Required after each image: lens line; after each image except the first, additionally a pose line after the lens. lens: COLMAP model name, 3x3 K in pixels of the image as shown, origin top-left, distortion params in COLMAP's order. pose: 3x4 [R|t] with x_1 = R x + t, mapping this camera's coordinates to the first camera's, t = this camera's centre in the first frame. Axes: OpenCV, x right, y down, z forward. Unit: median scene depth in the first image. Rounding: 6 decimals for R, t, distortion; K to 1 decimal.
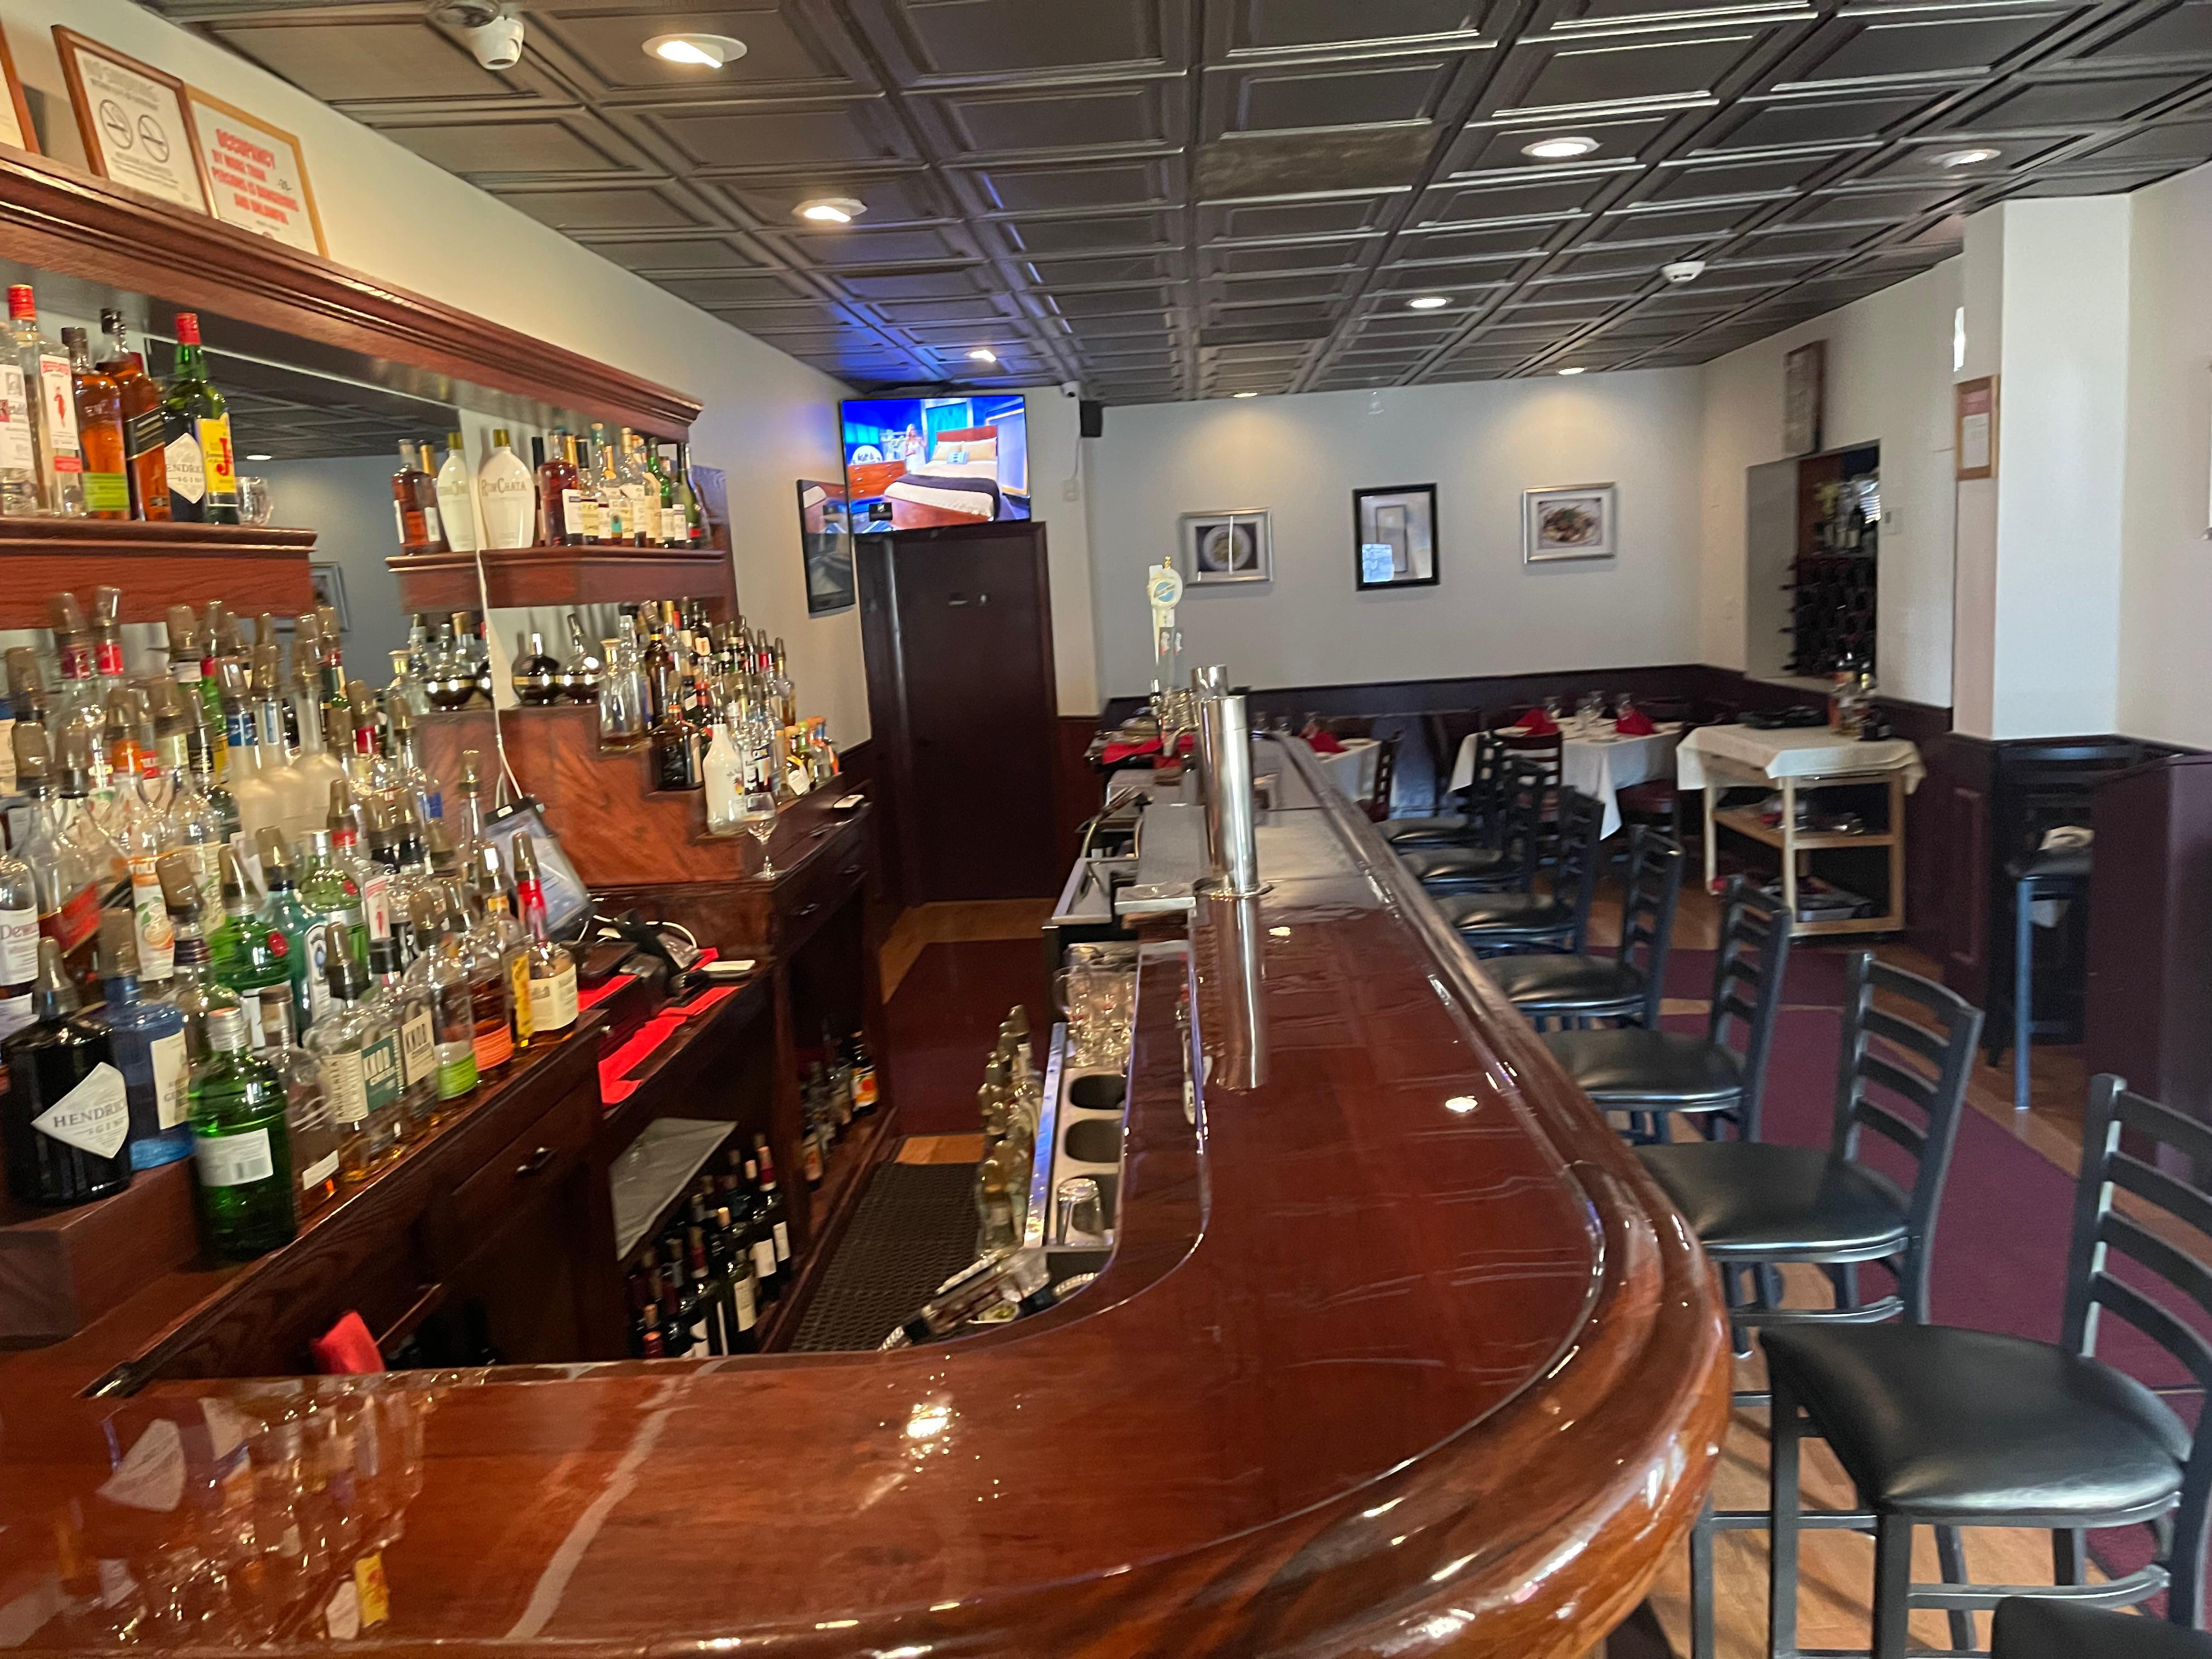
lens RADIAL K [[1654.0, 0, 1103.7], [0, 1654.0, 840.3], [0, 0, 1]] dist [0.022981, -0.032403]
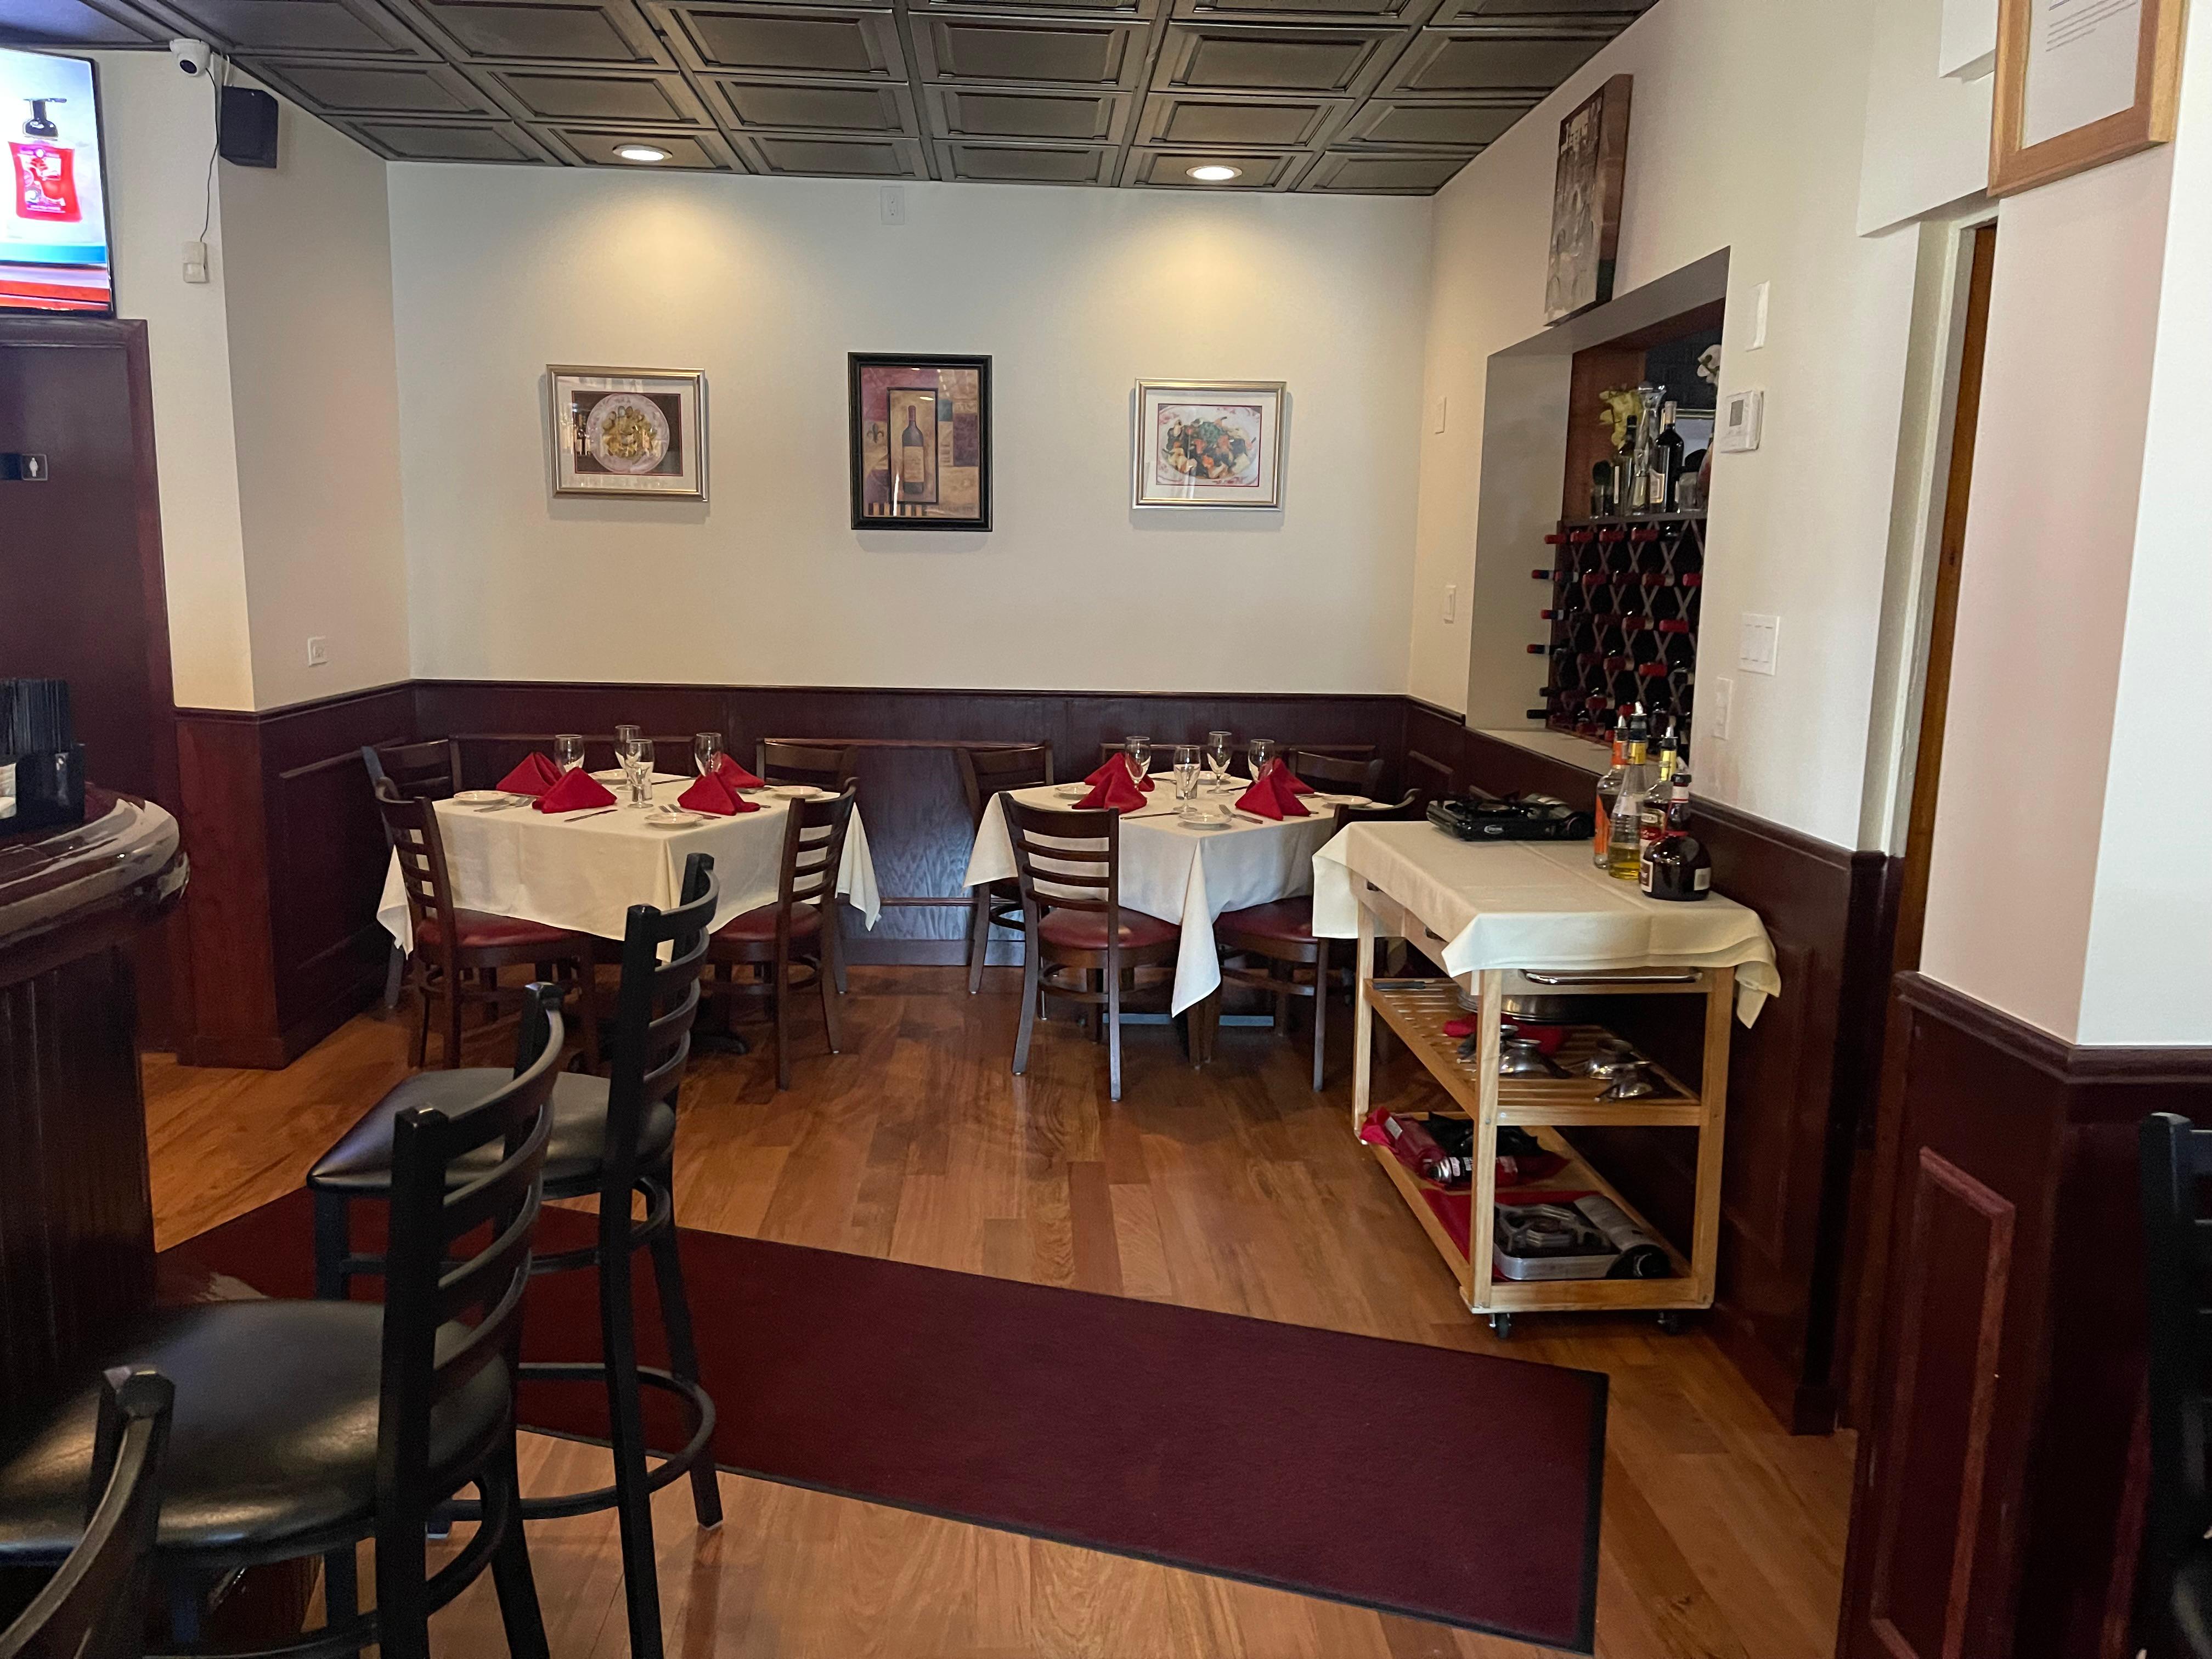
lens RADIAL K [[1654.0, 0, 1119.5], [0, 1654.0, 811.8], [0, 0, 1]] dist [0.022981, -0.032403]
pose [[0.990439, 0.063869, 0.122274, 0.211136], [-0.063079, 0.997955, -0.010330, -0.057969], [-0.122683, 0.002518, 0.992443, 0.469861]]
